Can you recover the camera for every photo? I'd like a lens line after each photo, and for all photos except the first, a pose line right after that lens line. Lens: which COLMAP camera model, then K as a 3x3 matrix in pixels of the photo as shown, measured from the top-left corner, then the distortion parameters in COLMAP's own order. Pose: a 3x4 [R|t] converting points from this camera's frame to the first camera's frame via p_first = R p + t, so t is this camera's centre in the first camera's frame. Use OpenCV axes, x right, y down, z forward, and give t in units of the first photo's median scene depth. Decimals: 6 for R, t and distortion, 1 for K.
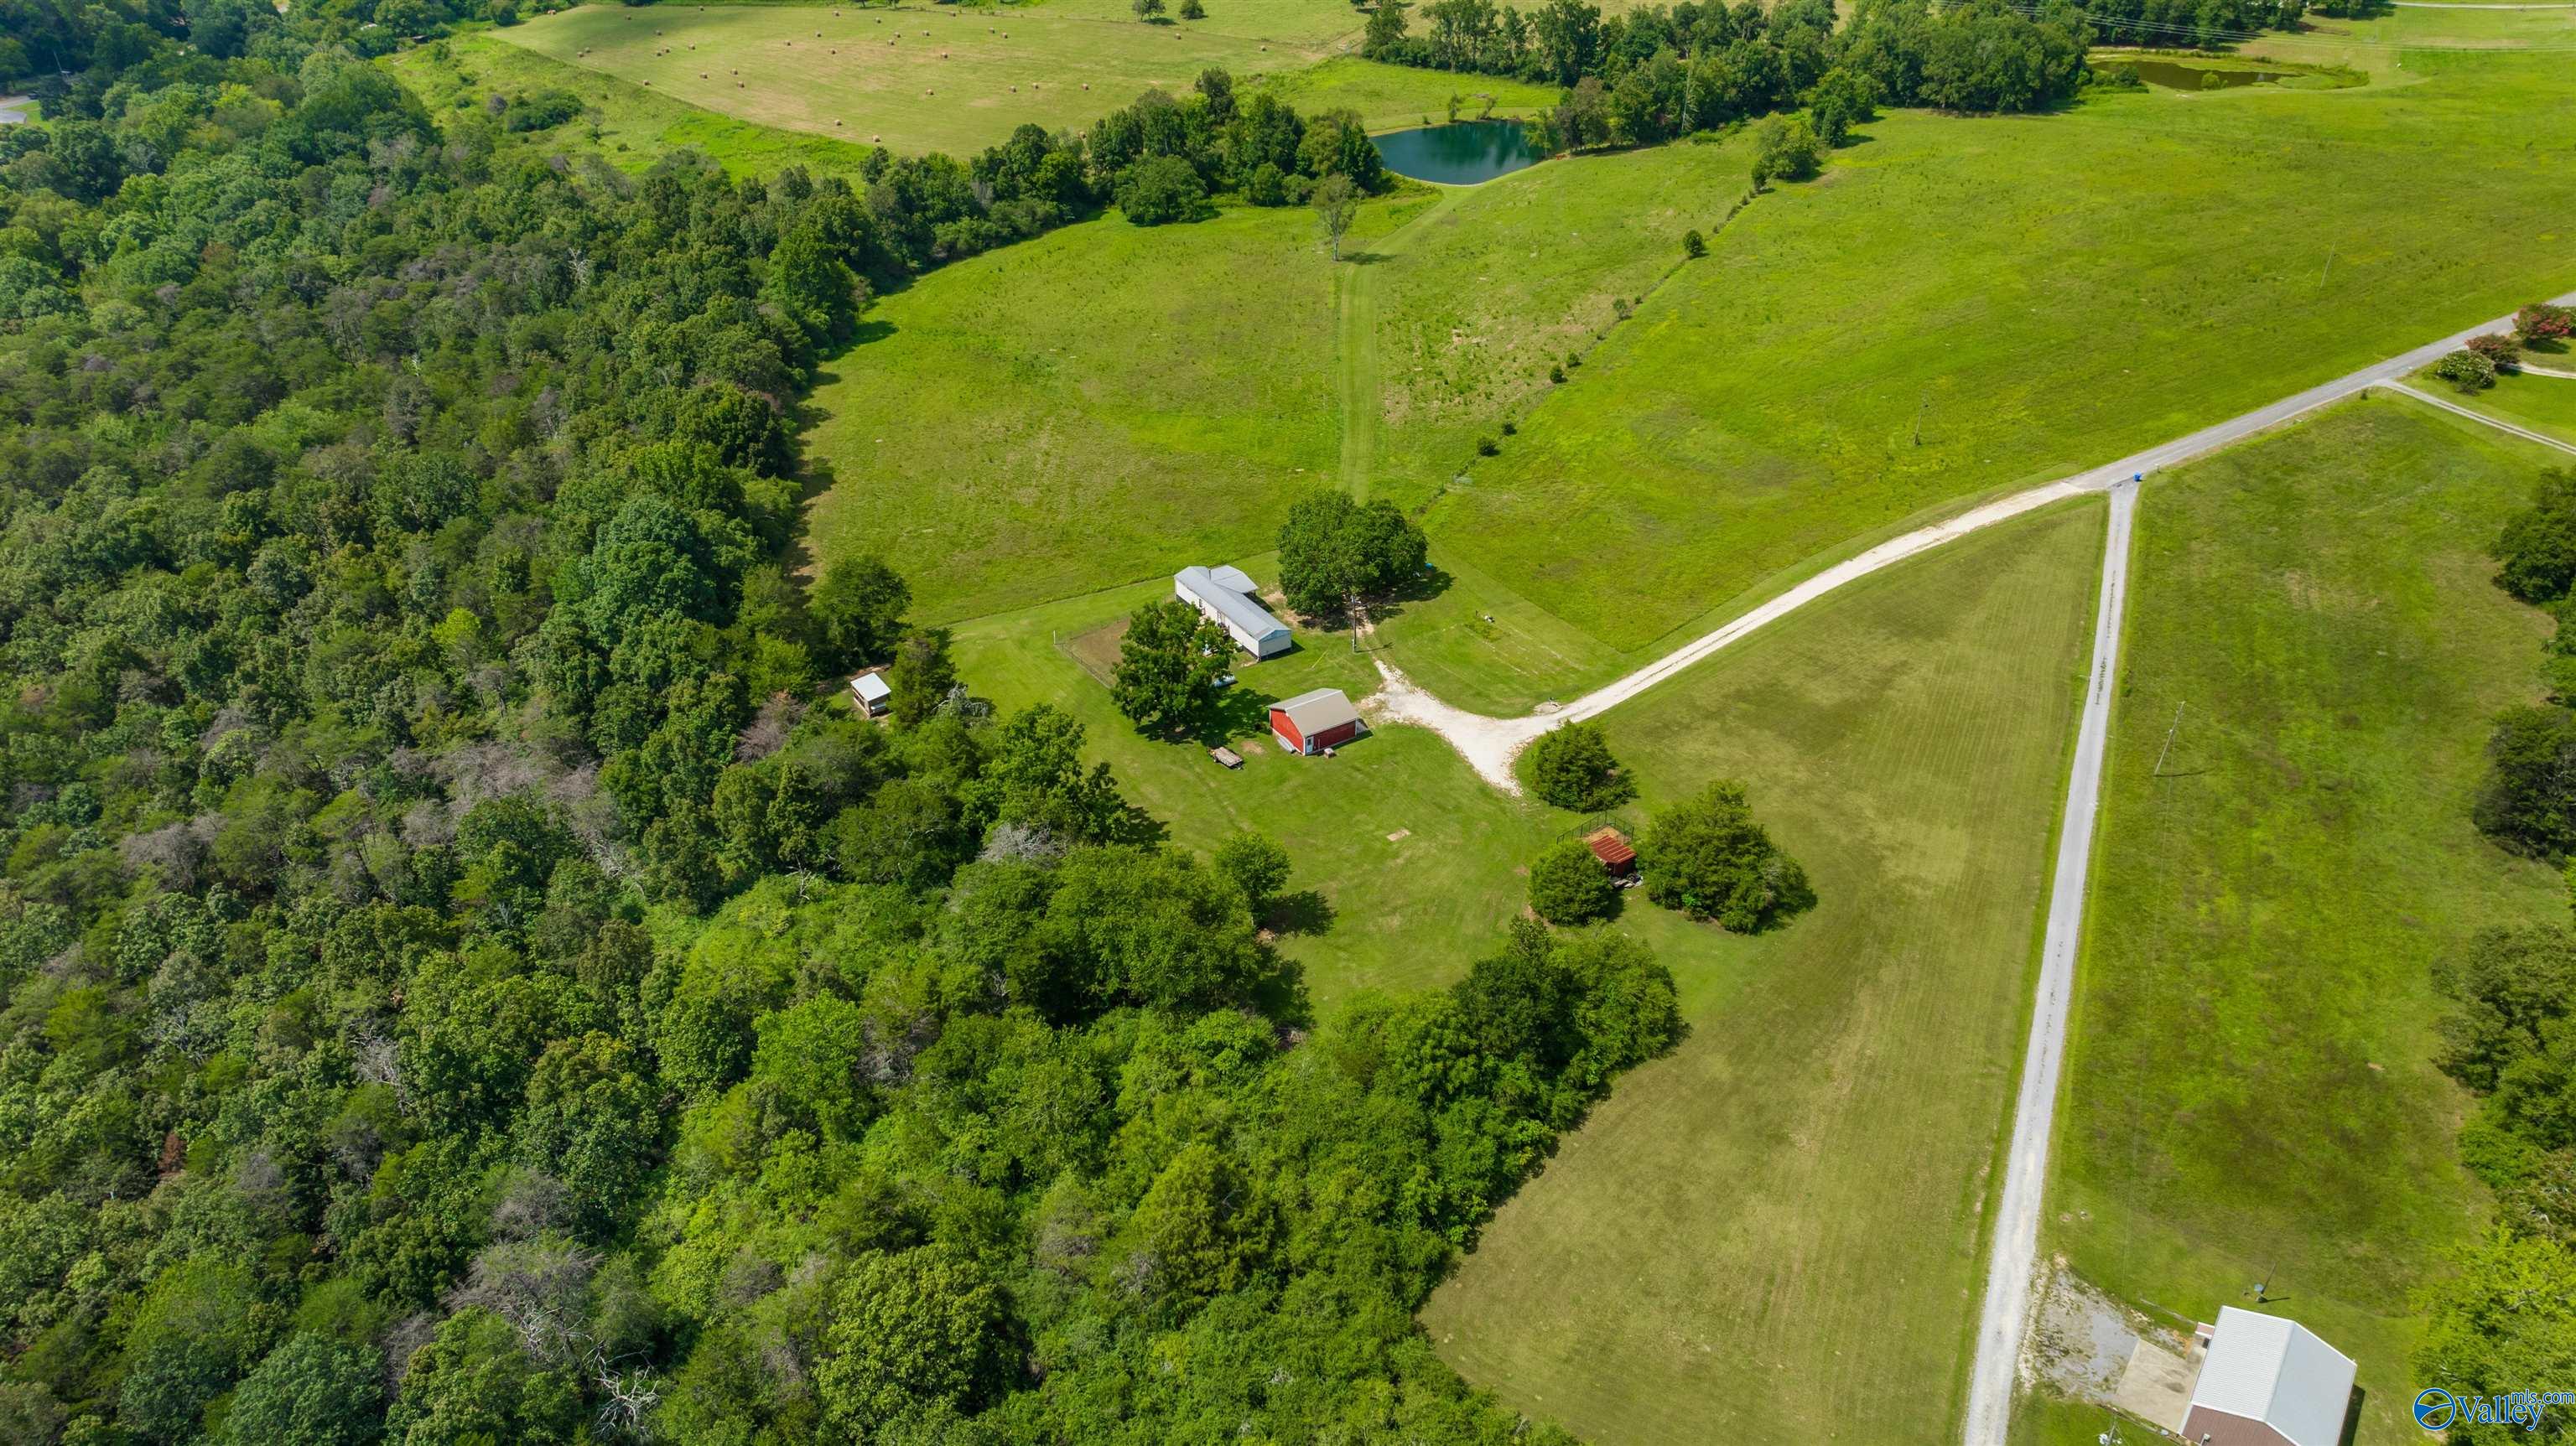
lens RADIAL K [[1862.8, 0, 1288.0], [0, 1862.8, 723.0], [0, 0, 1]] dist [-0.025650, 0.004936]
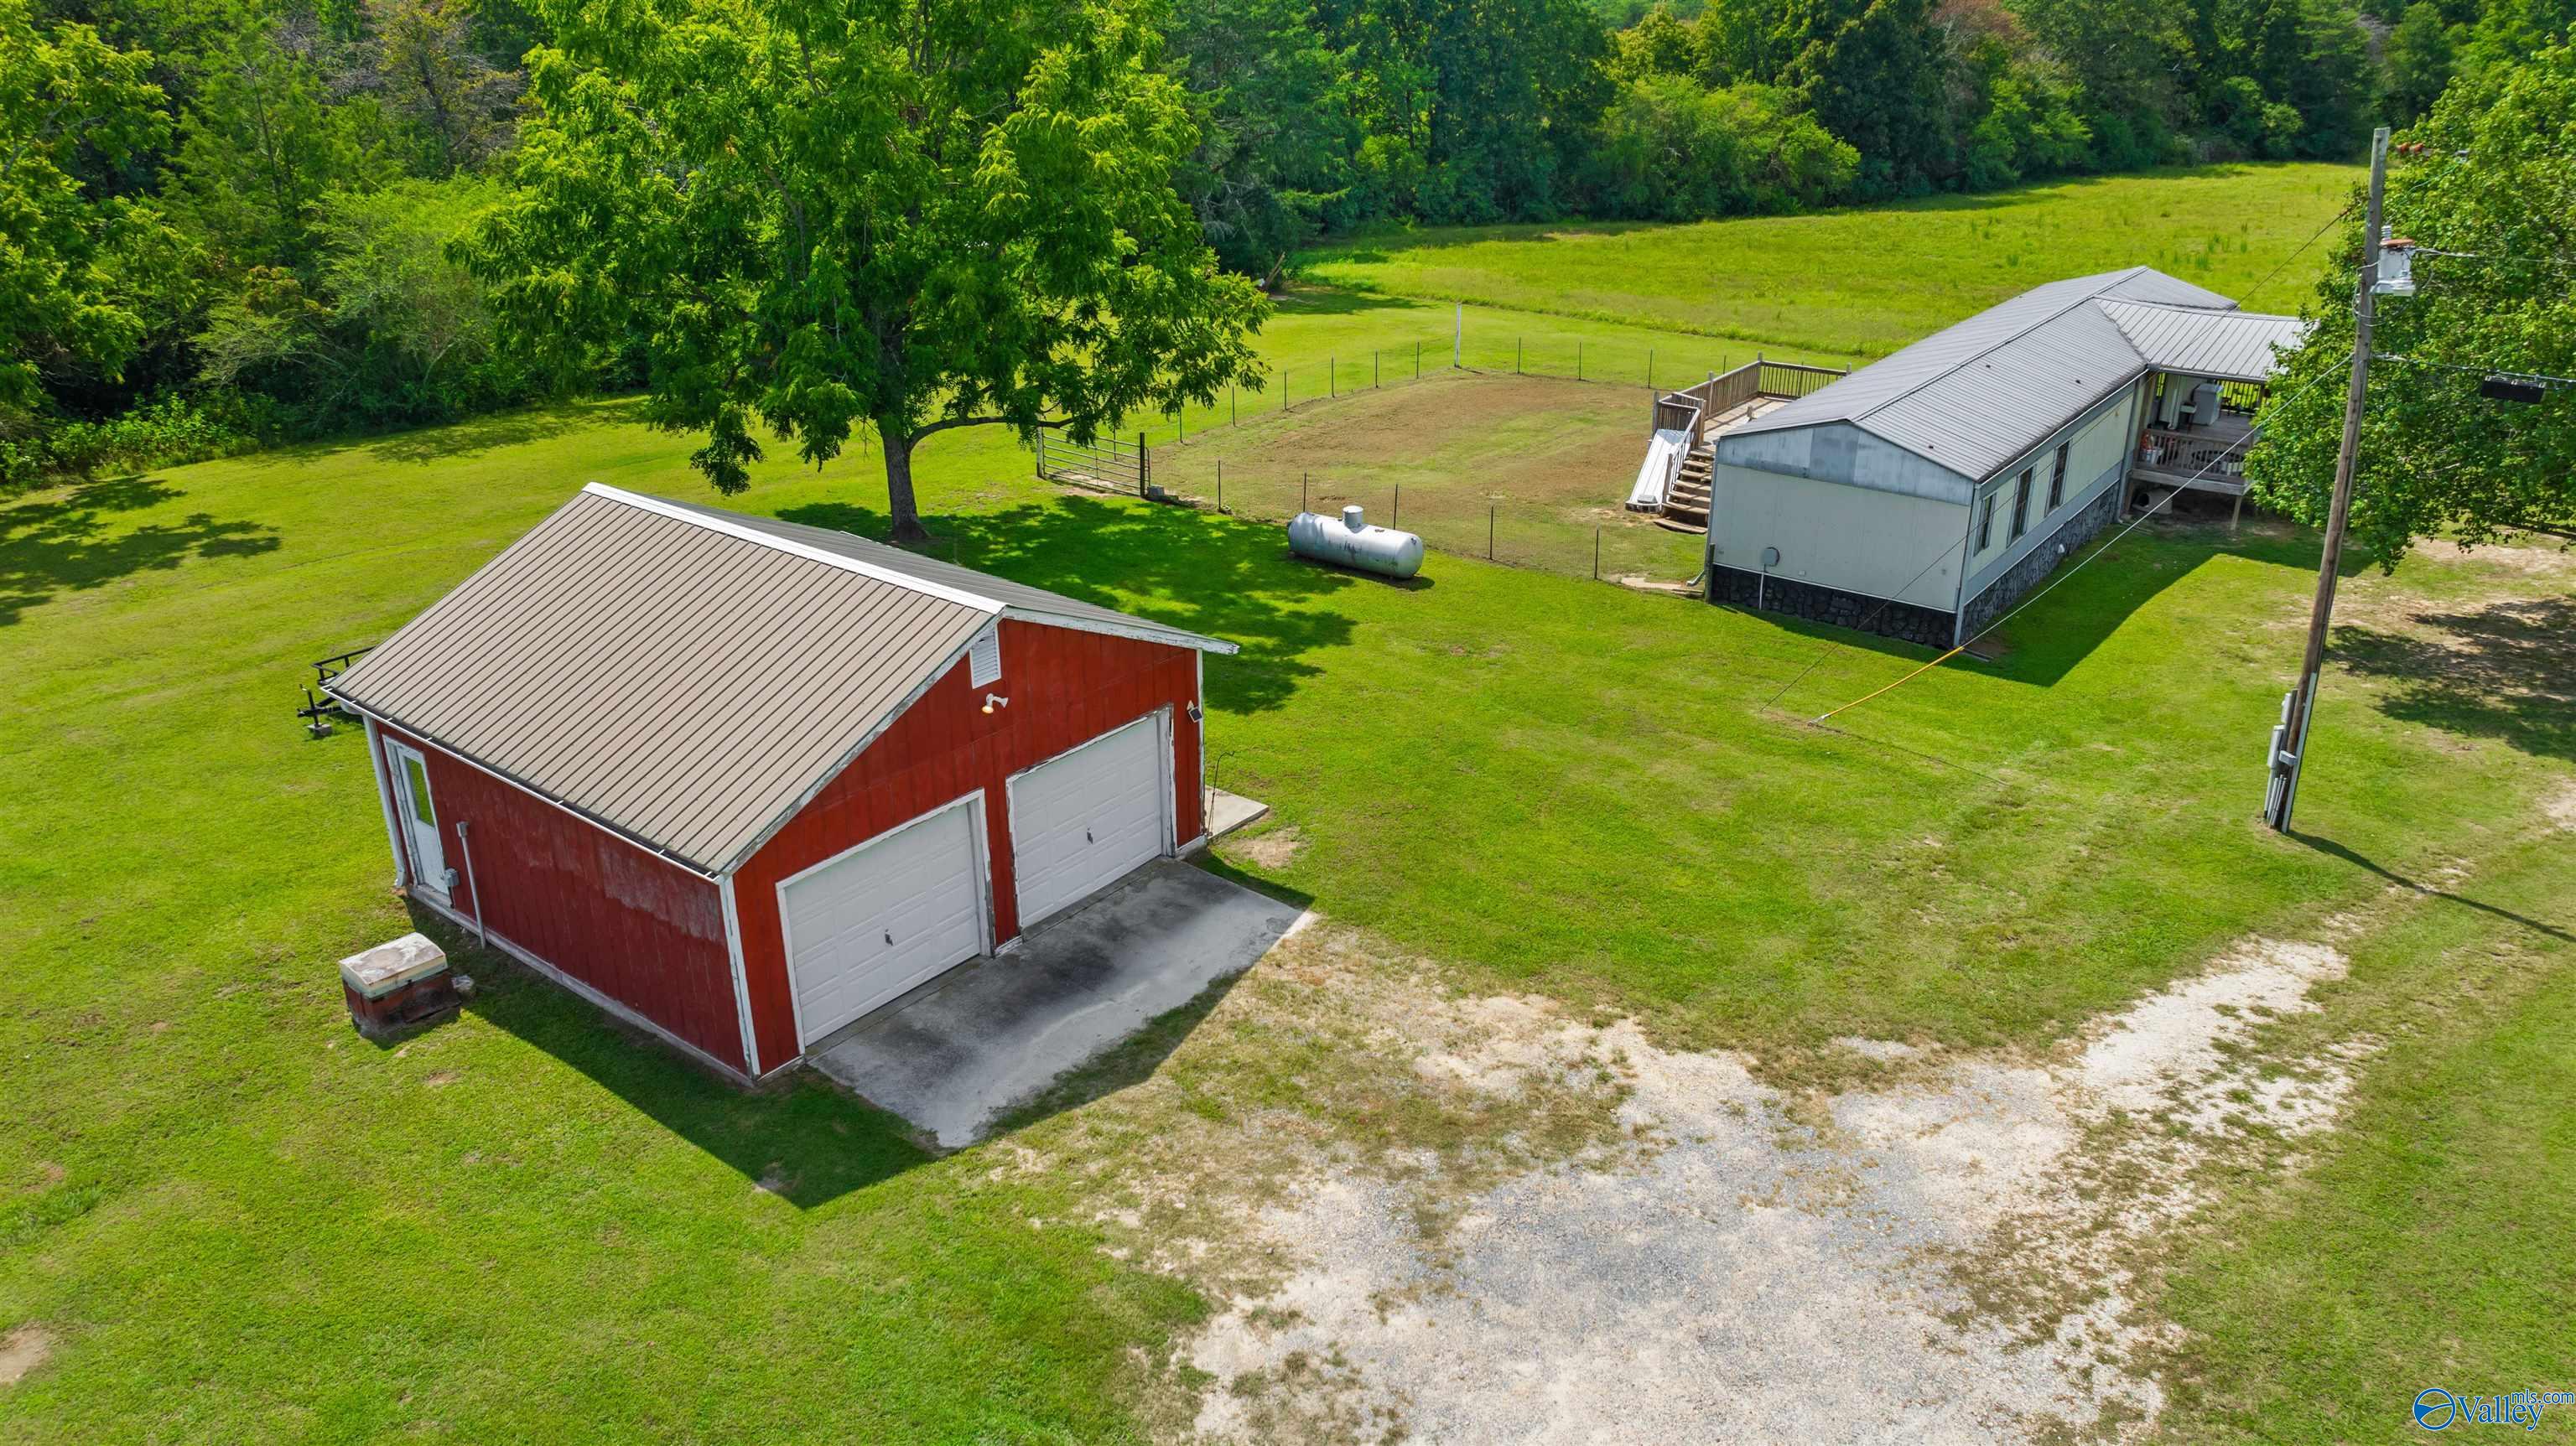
lens RADIAL K [[1862.8, 0, 1288.0], [0, 1862.8, 723.0], [0, 0, 1]] dist [-0.025650, 0.004936]
pose [[0.309737, 0.356863, -0.881313, 0.109912], [-0.484390, 0.856820, 0.176707, -0.034118], [0.818187, 0.372167, 0.438249, 0.906352]]
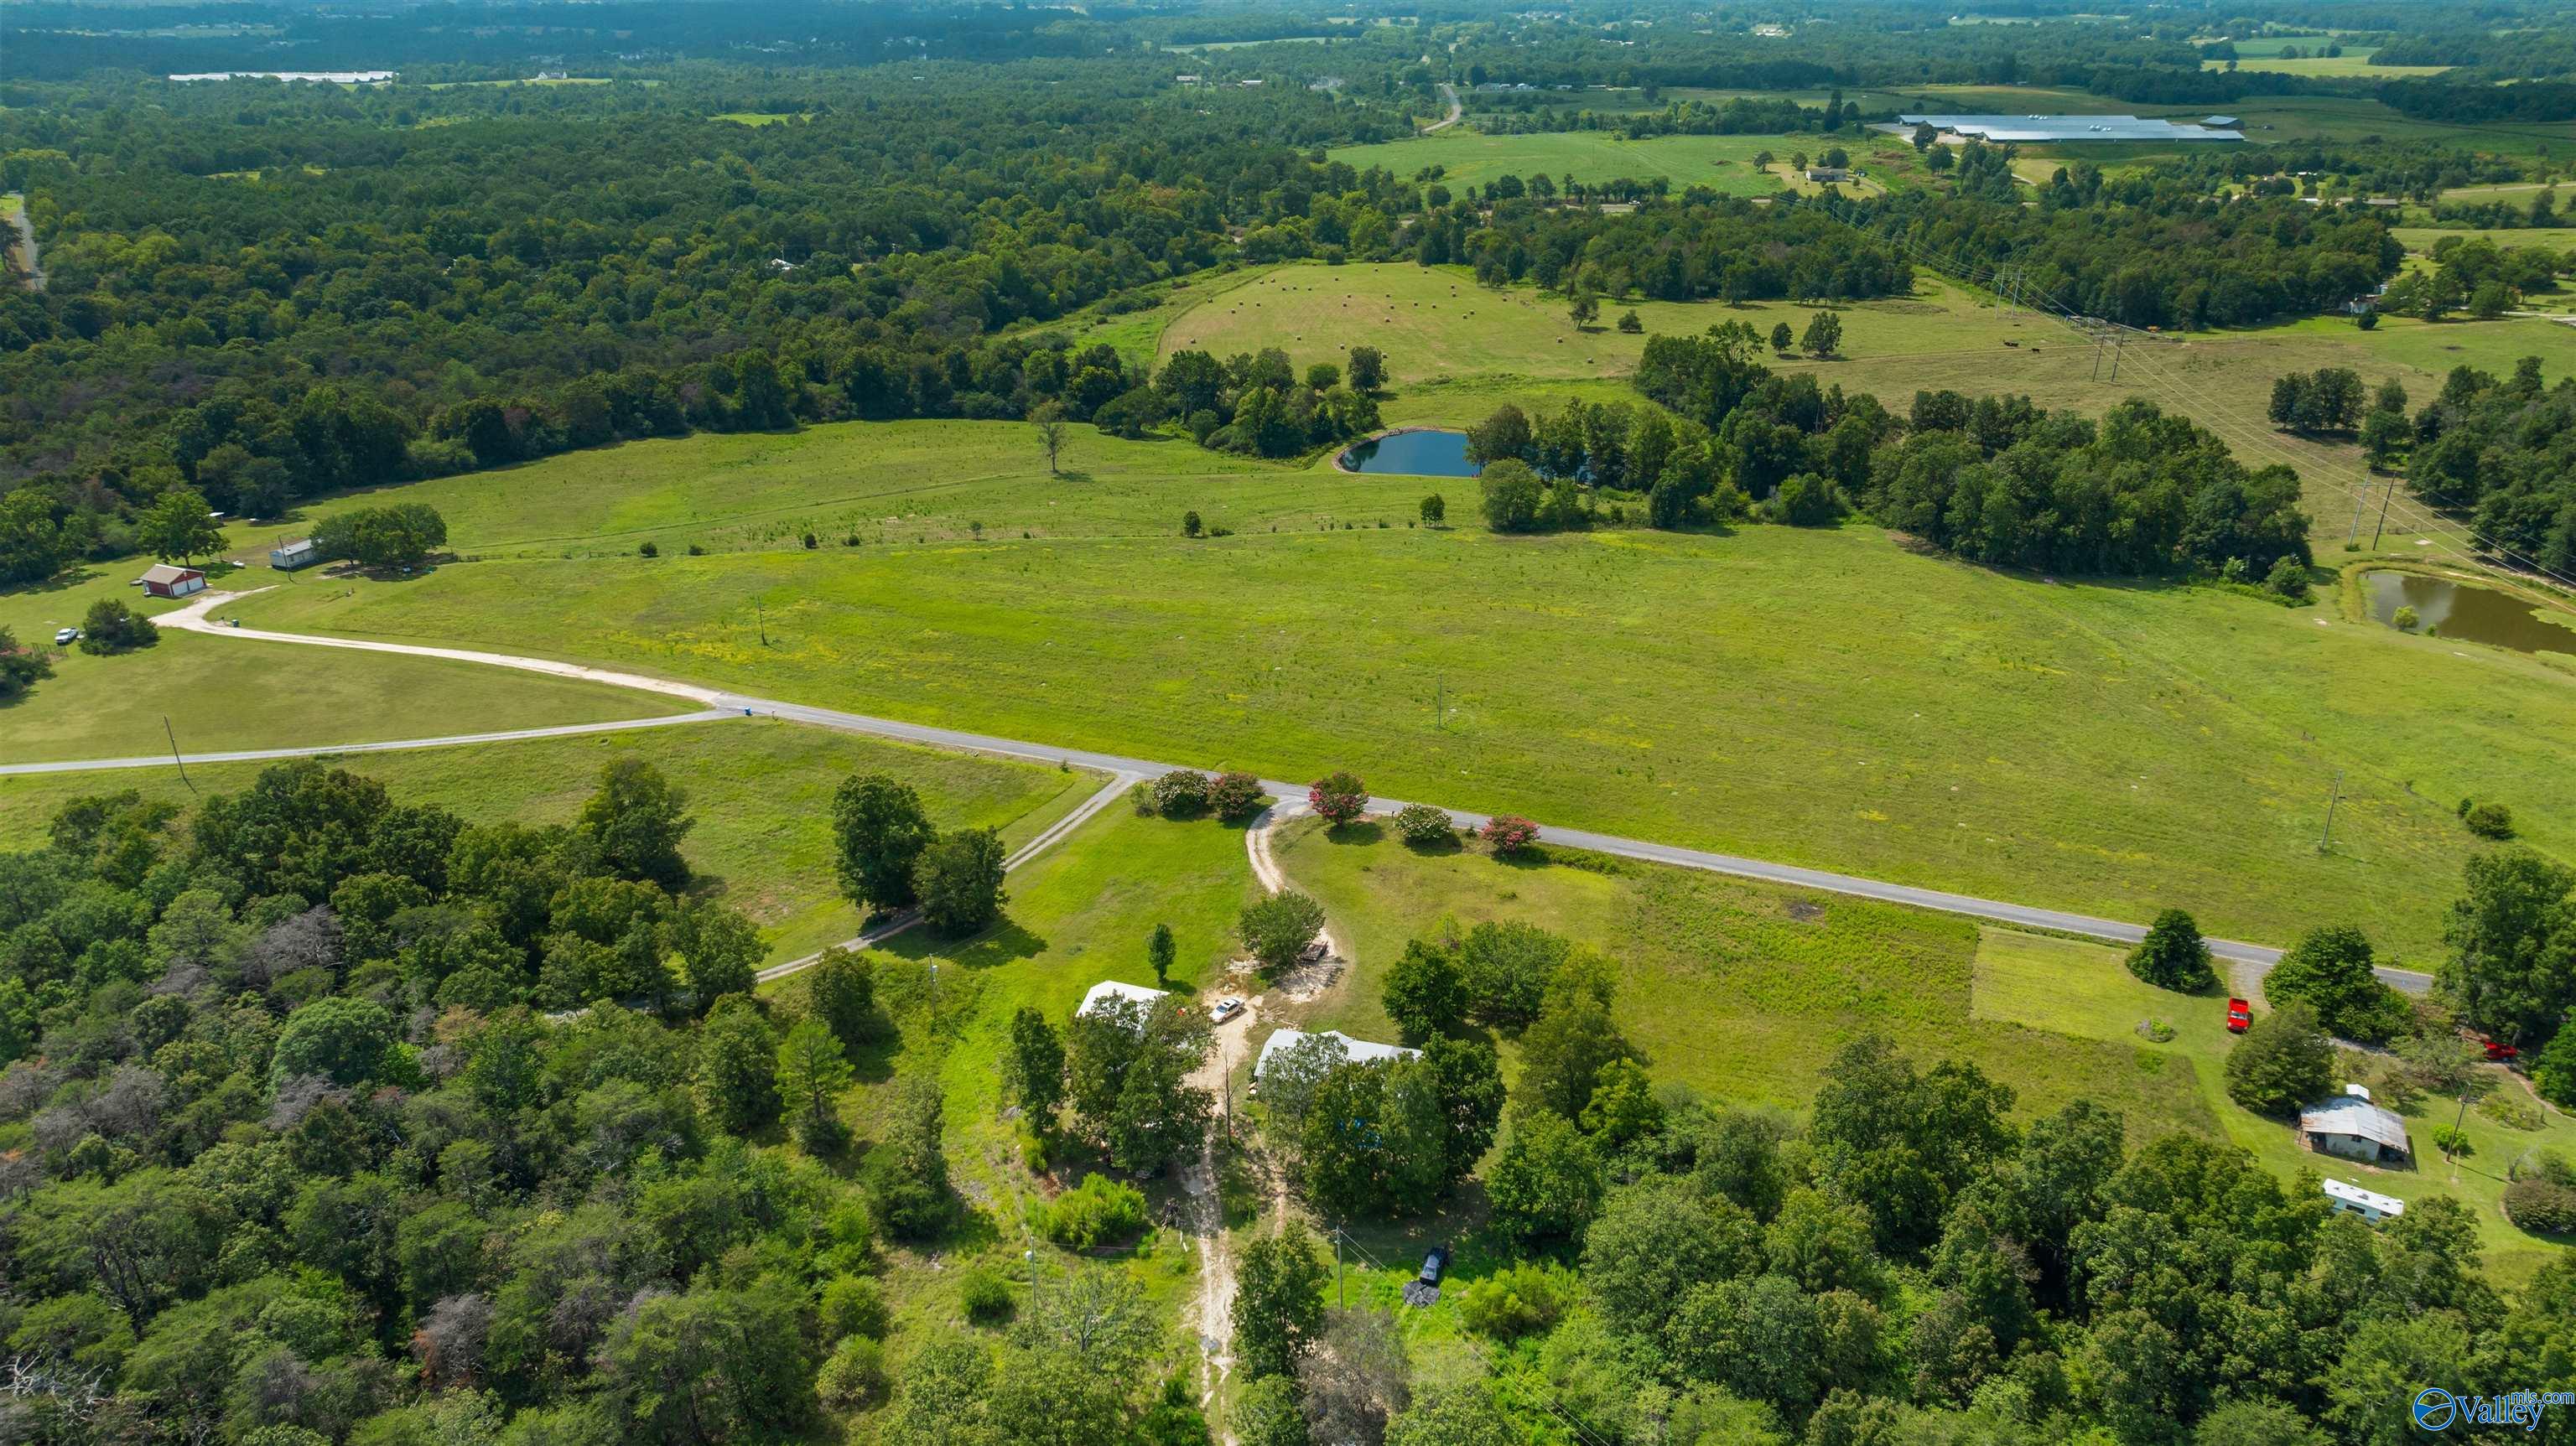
lens RADIAL K [[1862.8, 0, 1288.0], [0, 1862.8, 723.0], [0, 0, 1]] dist [-0.025650, 0.004936]
pose [[0.551220, 0.312300, -0.773709, 1.670554], [-0.439571, 0.896879, 0.048849, -0.361270], [0.709179, 0.313174, 0.631655, 0.666114]]
